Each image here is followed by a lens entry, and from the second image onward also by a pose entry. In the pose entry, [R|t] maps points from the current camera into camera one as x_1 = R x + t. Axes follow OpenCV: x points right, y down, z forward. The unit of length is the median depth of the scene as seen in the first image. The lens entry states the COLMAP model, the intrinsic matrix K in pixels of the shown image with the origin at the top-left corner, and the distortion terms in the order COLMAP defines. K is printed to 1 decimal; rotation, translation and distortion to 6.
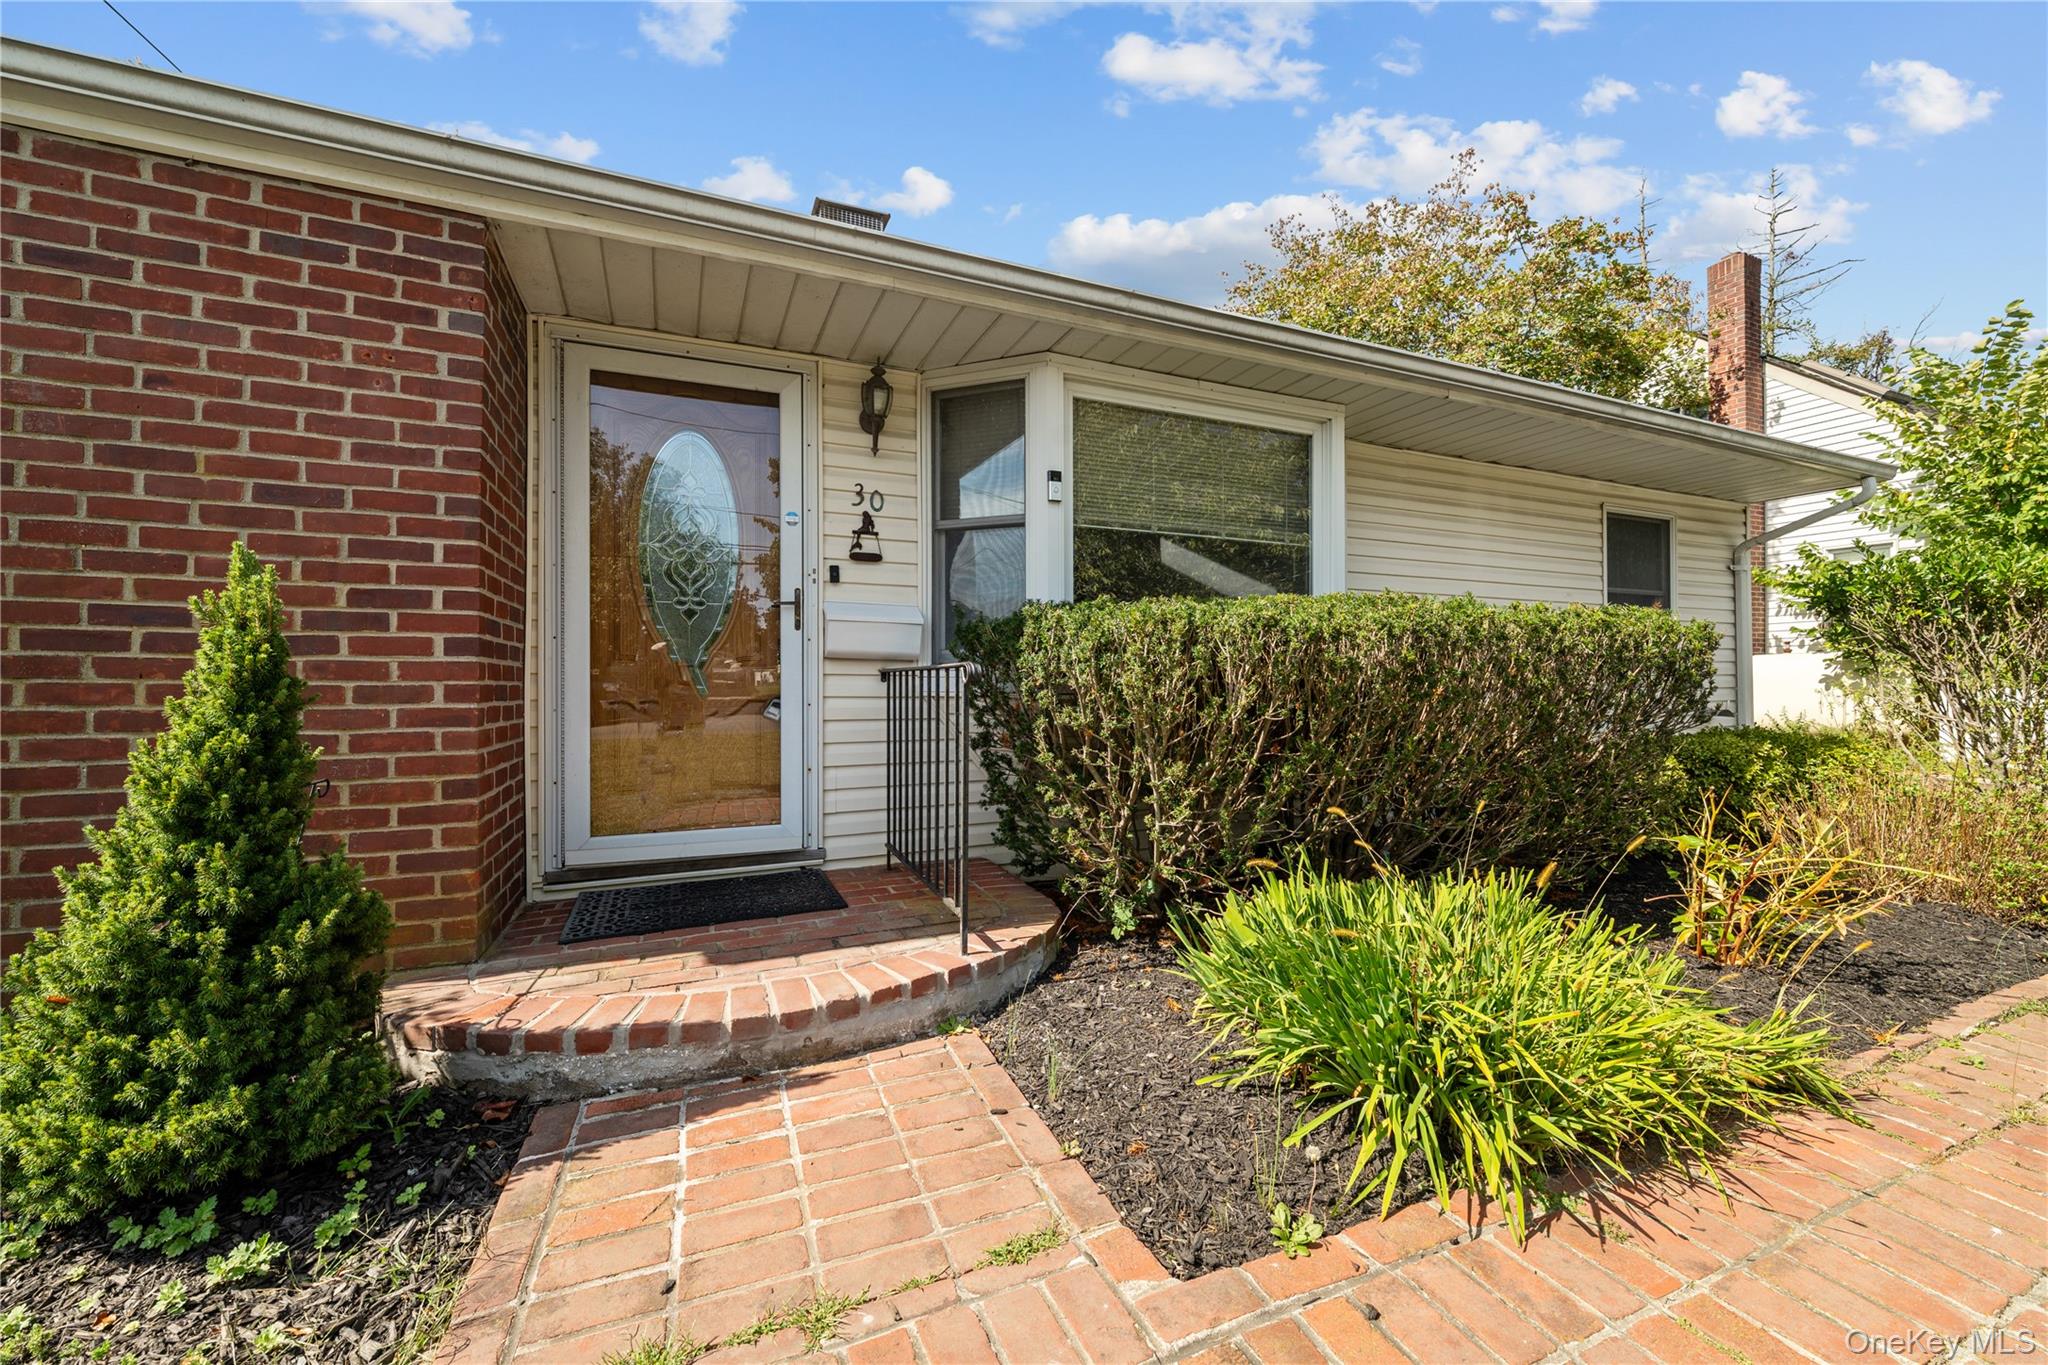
lens RADIAL K [[779.8, 0, 1029.3], [0, 779.8, 683.2], [0, 0, 1]] dist [-0.000411, -0.000282]
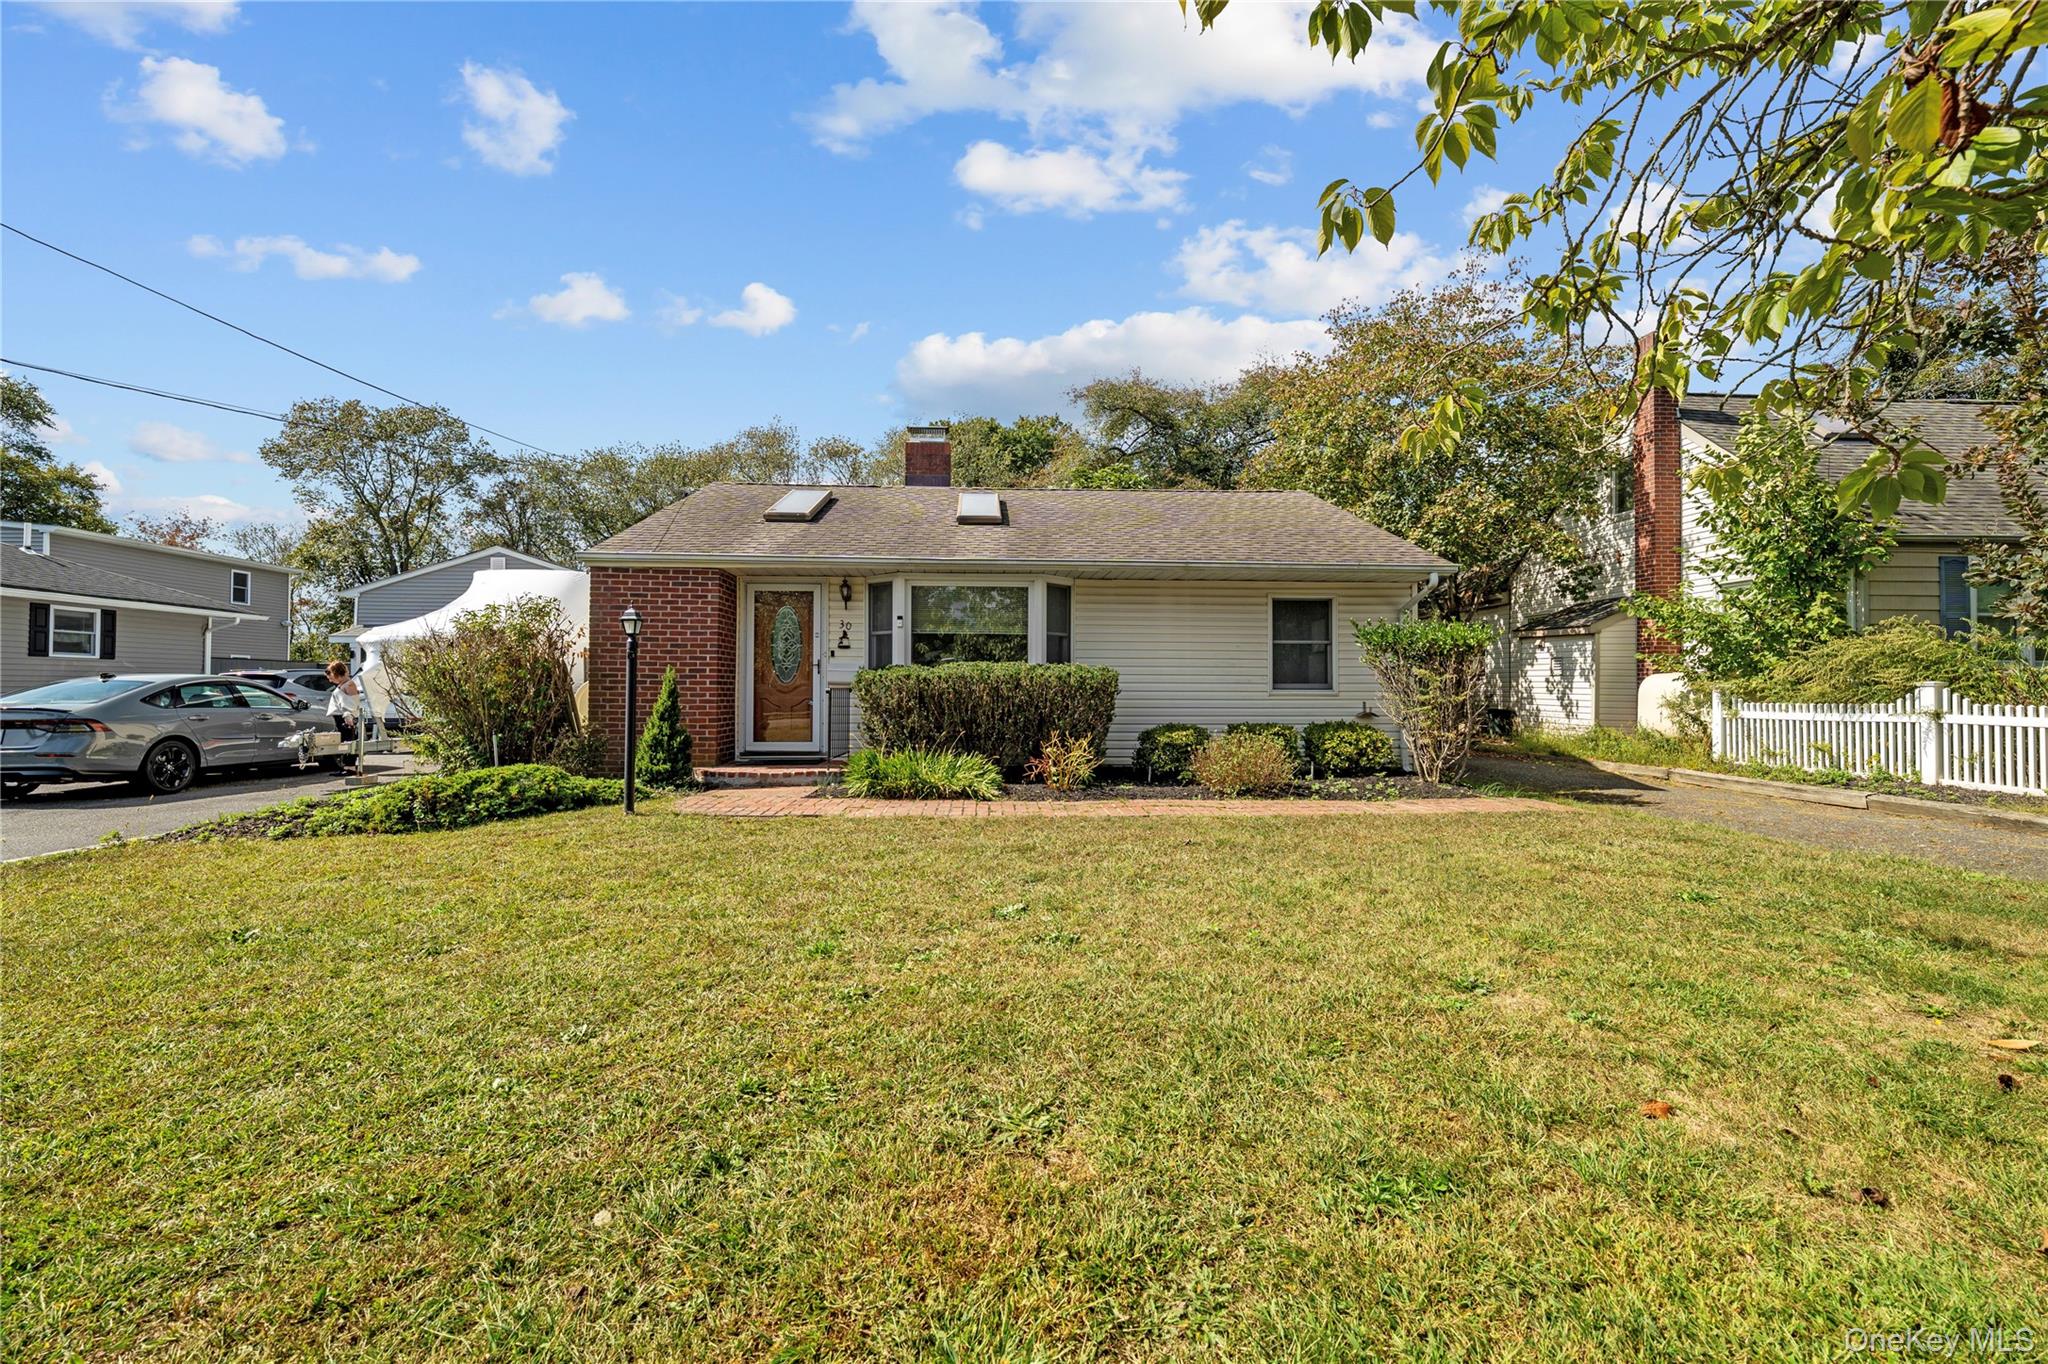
lens RADIAL K [[779.8, 0, 1020.4], [0, 779.8, 679.9], [0, 0, 1]] dist [-0.000411, -0.000282]
pose [[0.943904, -0.000329, -0.330220, 1.336173], [-0.005468, 0.999847, -0.016625, -0.004258], [0.330175, 0.017498, 0.943757, -1.438026]]
